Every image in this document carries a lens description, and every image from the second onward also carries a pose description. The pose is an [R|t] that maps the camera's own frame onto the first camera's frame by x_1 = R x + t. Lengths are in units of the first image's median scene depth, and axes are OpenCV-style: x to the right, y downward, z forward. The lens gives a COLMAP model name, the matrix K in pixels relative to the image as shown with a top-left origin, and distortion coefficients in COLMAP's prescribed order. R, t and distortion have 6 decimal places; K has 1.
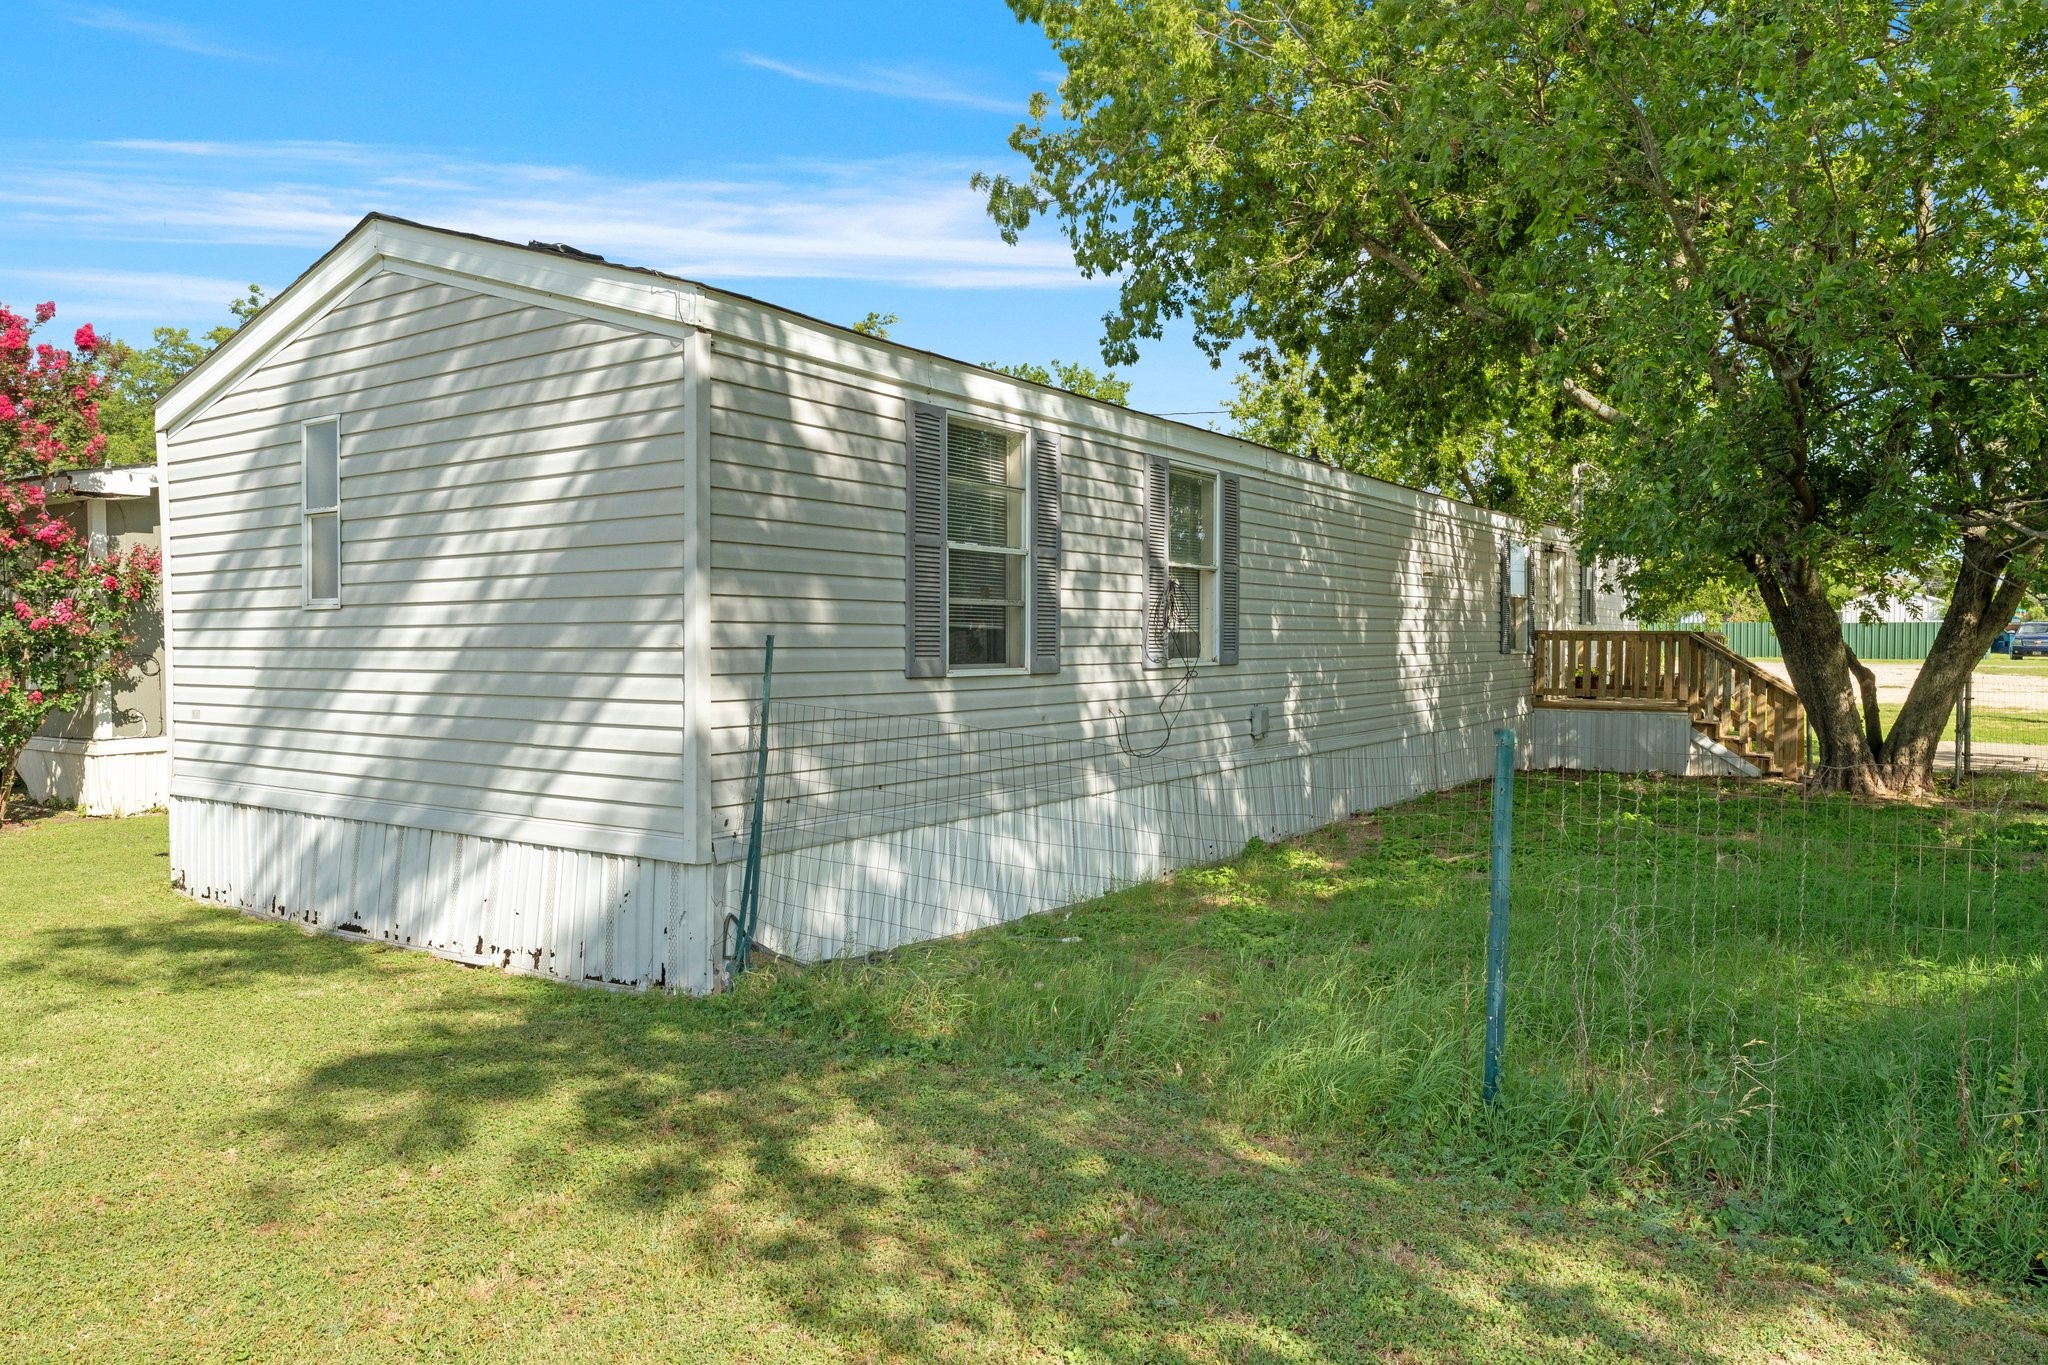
lens RADIAL K [[1324.9, 0, 1021.0], [0, 1324.9, 676.3], [0, 0, 1]] dist [0.004919, 0.000893]
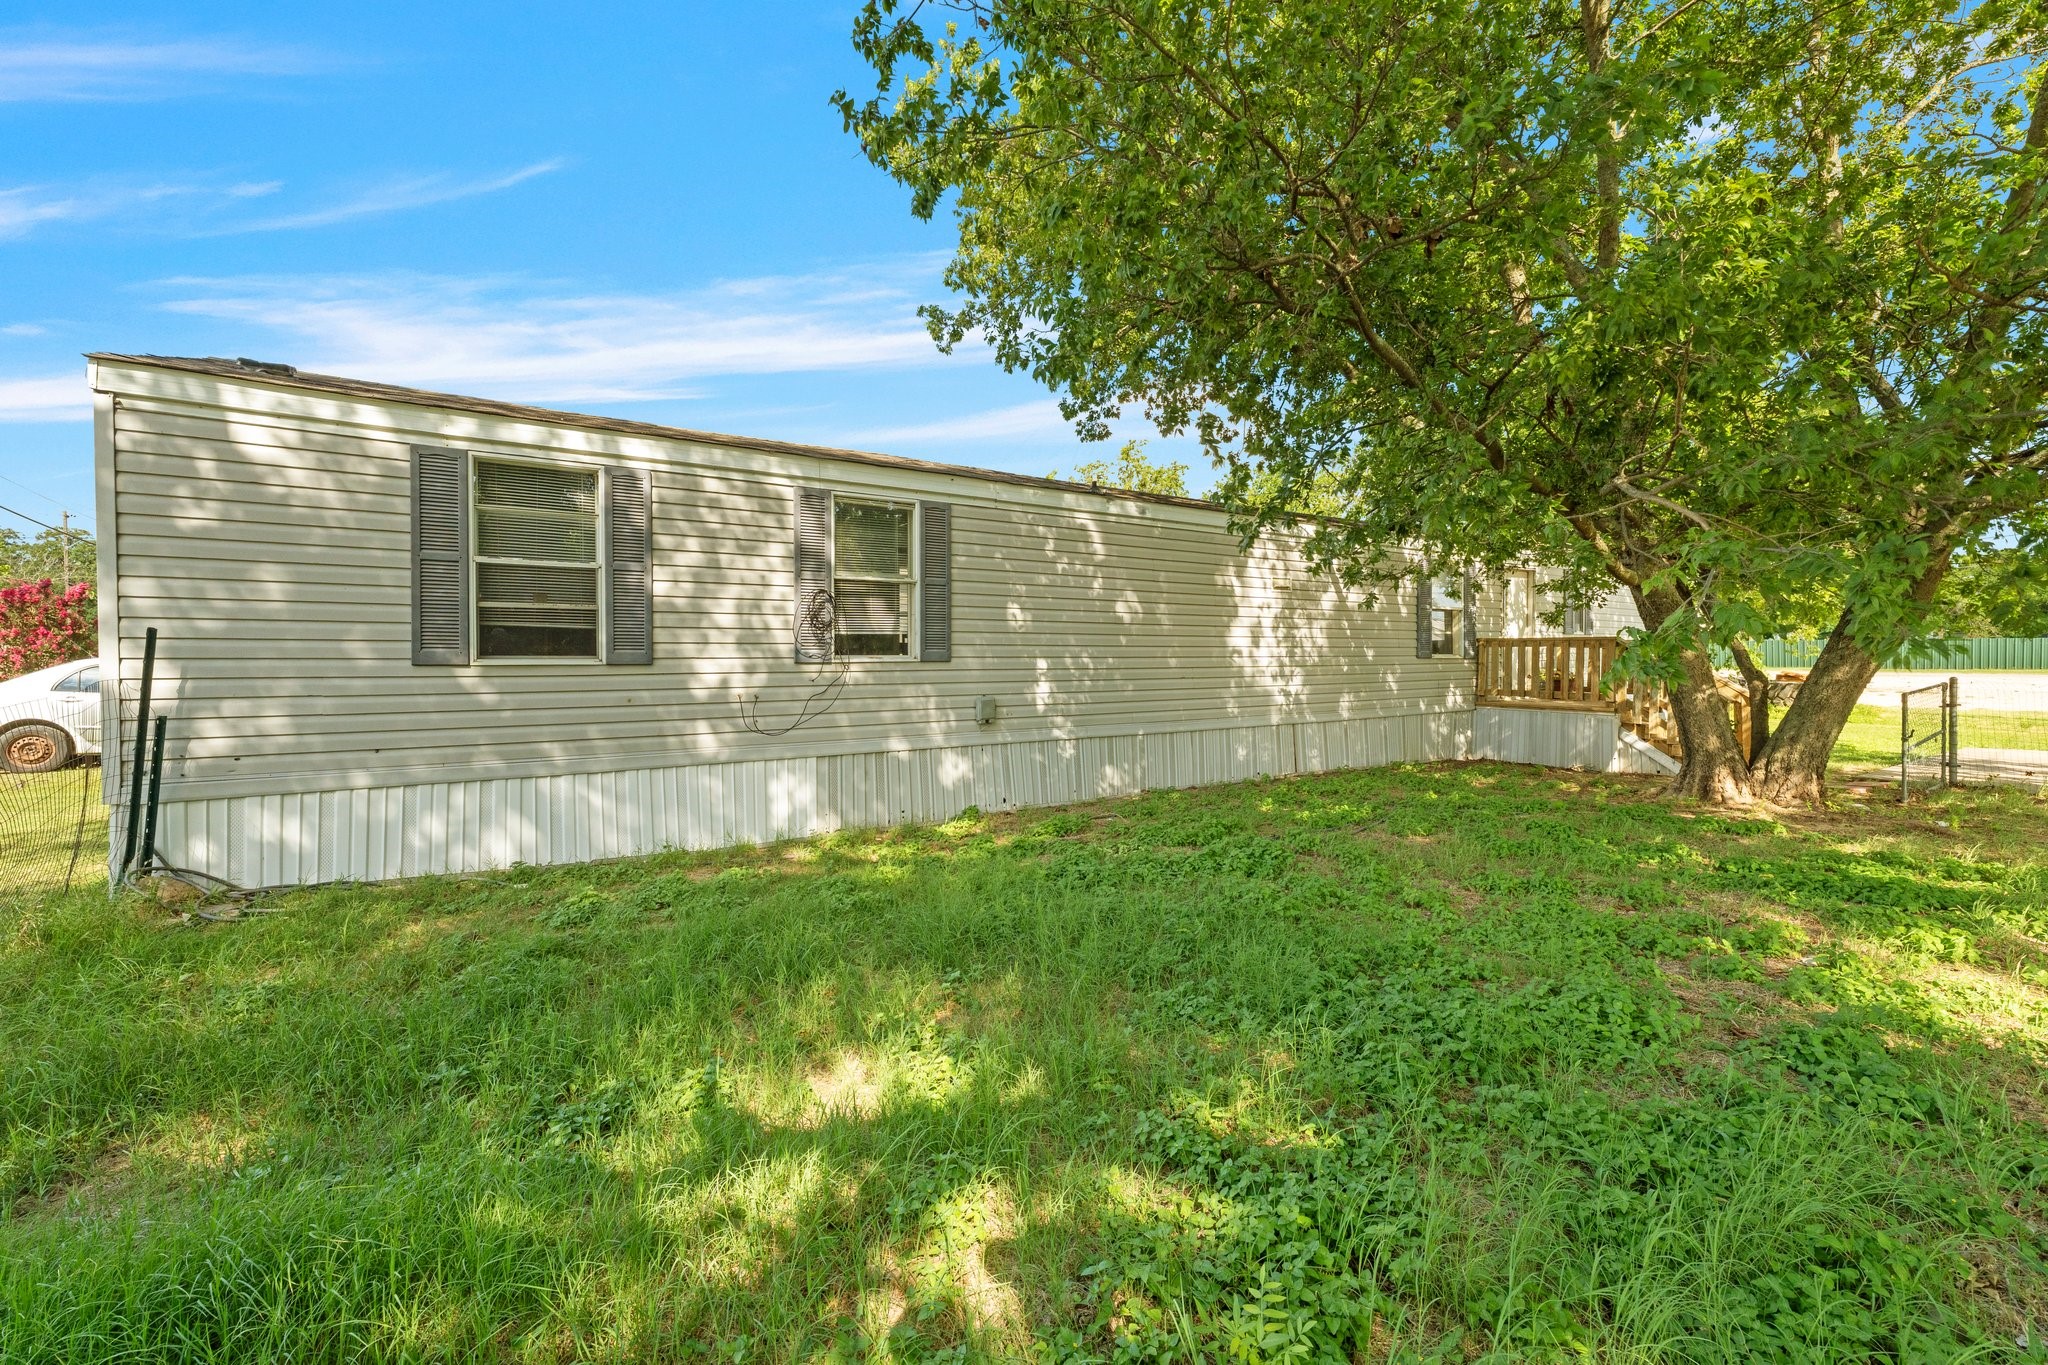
lens RADIAL K [[817.8, 0, 1027.1], [0, 817.8, 672.0], [0, 0, 1]] dist [0.002991, -0.000565]
pose [[0.927832, 0.004447, -0.372973, 0.572365], [-0.007974, 0.999937, -0.007913, 0.007234], [0.372914, 0.010316, 0.927808, 0.382320]]
